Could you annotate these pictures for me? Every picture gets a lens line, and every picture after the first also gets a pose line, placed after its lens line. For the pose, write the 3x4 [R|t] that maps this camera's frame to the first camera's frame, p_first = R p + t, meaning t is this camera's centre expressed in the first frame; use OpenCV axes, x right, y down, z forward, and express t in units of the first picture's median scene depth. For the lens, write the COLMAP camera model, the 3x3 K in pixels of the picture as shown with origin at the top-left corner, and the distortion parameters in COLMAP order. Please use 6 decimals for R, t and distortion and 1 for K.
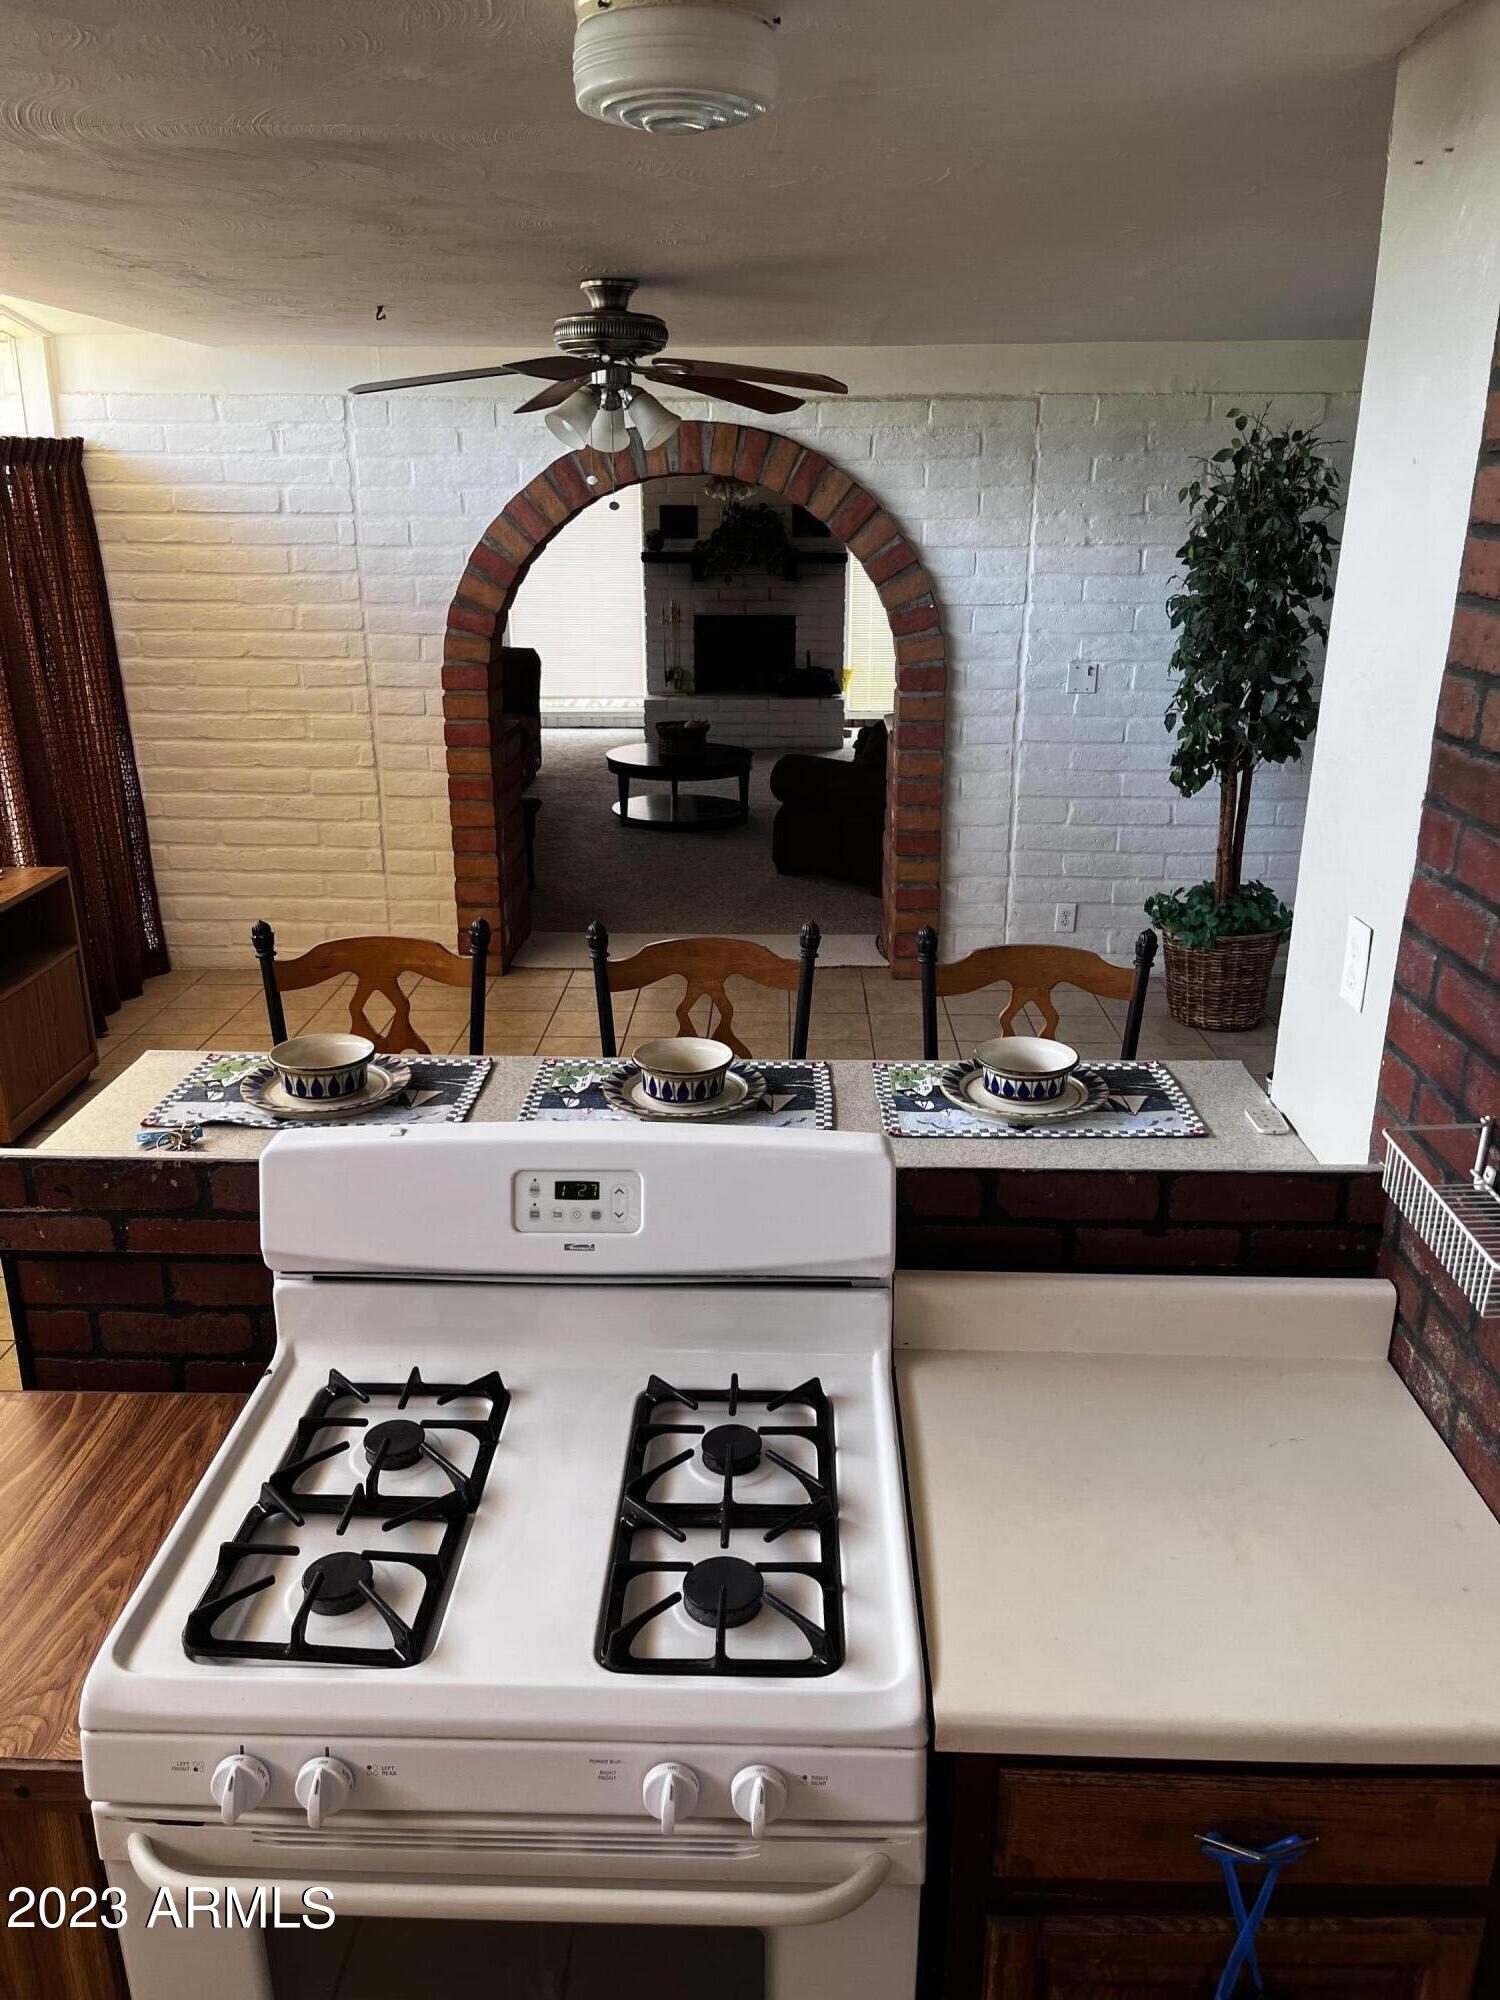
lens RADIAL K [[1513.0, 0, 738.9], [0, 1513.0, 1030.7], [0, 0, 1]] dist [0.042401, -0.056013]
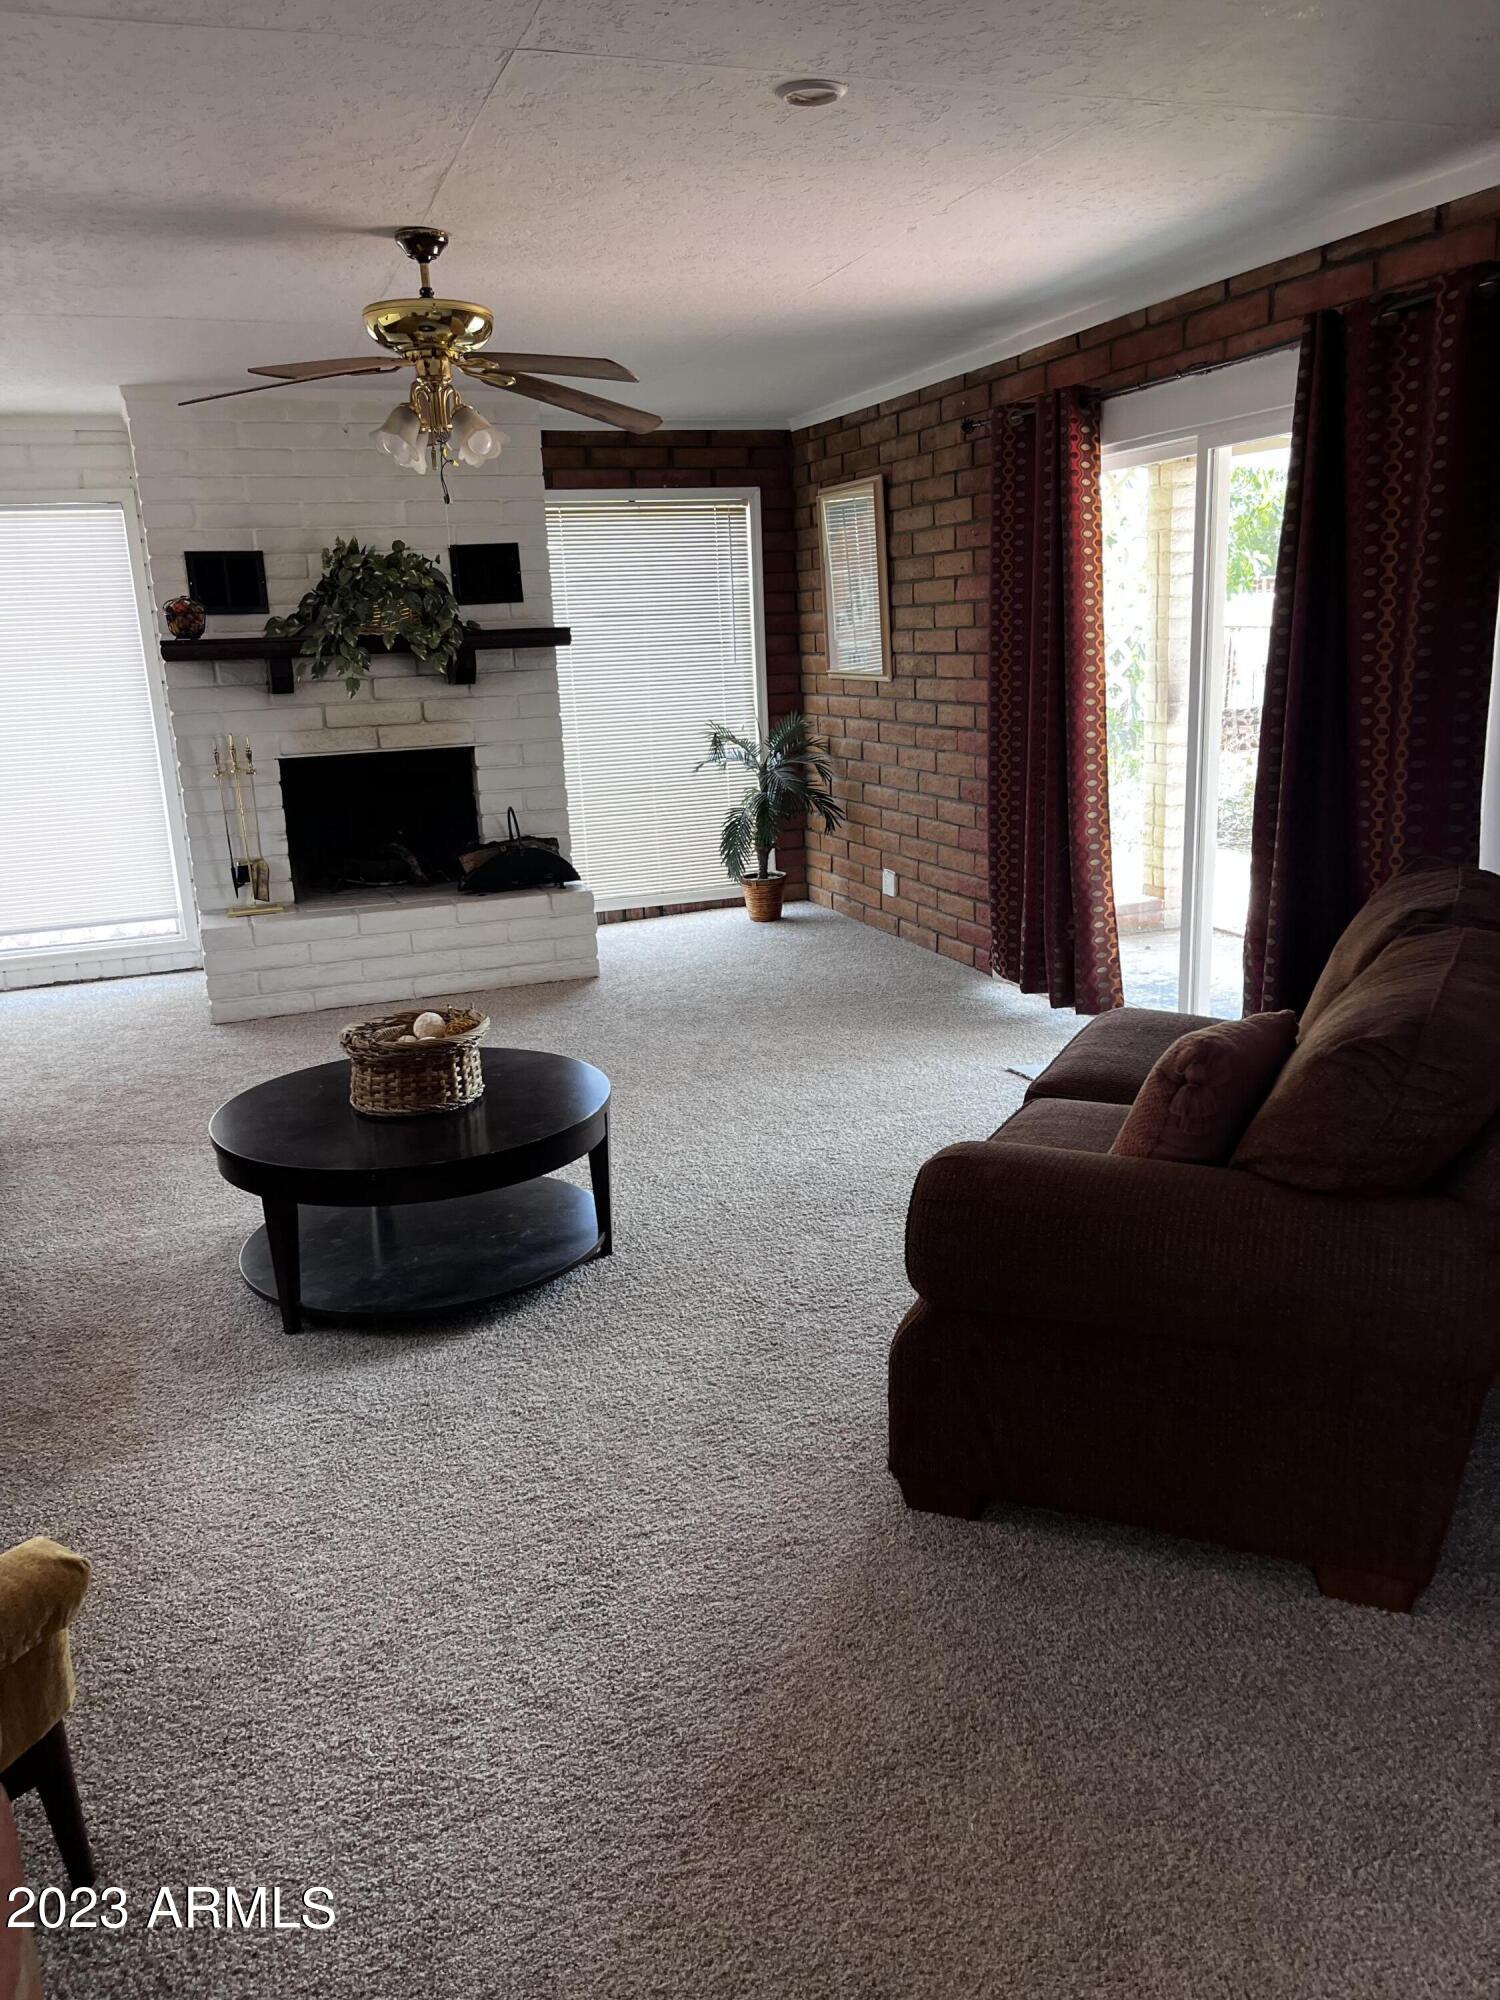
lens RADIAL K [[1513.0, 0, 760.0], [0, 1513.0, 1002.6], [0, 0, 1]] dist [0.042401, -0.056013]
pose [[0.929704, -0.124073, 0.346781, -0.129557], [0.159386, 0.984354, -0.075118, -0.245755], [-0.332036, 0.125110, 0.934933, 0.913274]]
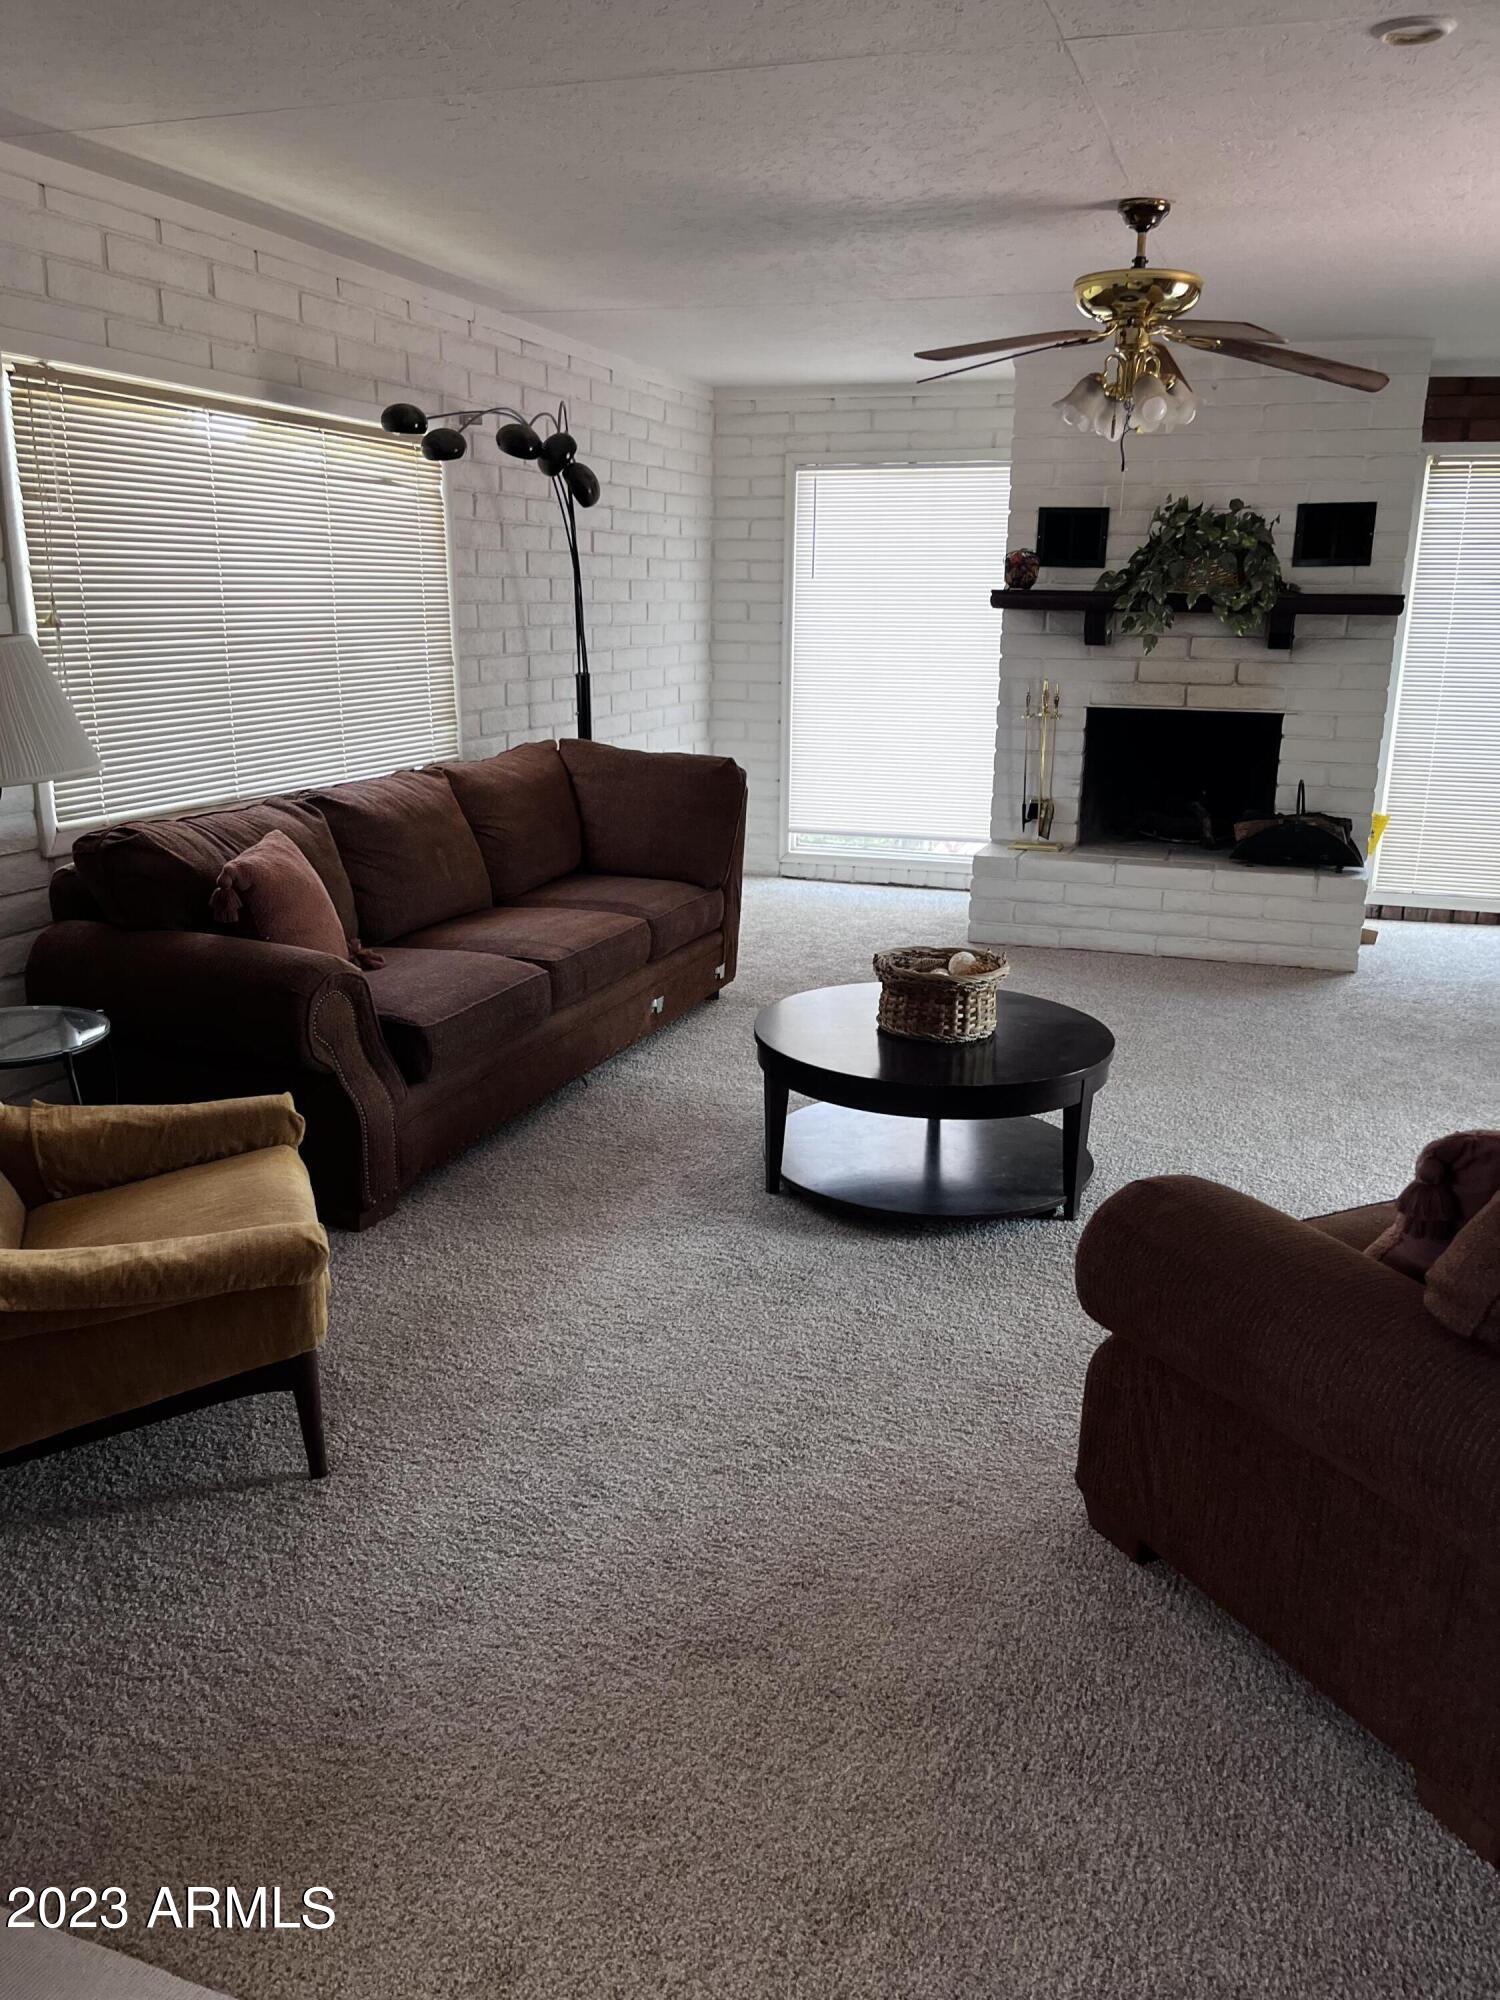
lens RADIAL K [[1513.0, 0, 739.0], [0, 1513.0, 1006.8], [0, 0, 1]] dist [0.042401, -0.056013]
pose [[0.947974, 0.096038, -0.303515, 0.054368], [-0.117444, 0.991662, -0.053034, -0.239414], [0.295891, 0.085921, 0.951350, 0.879282]]
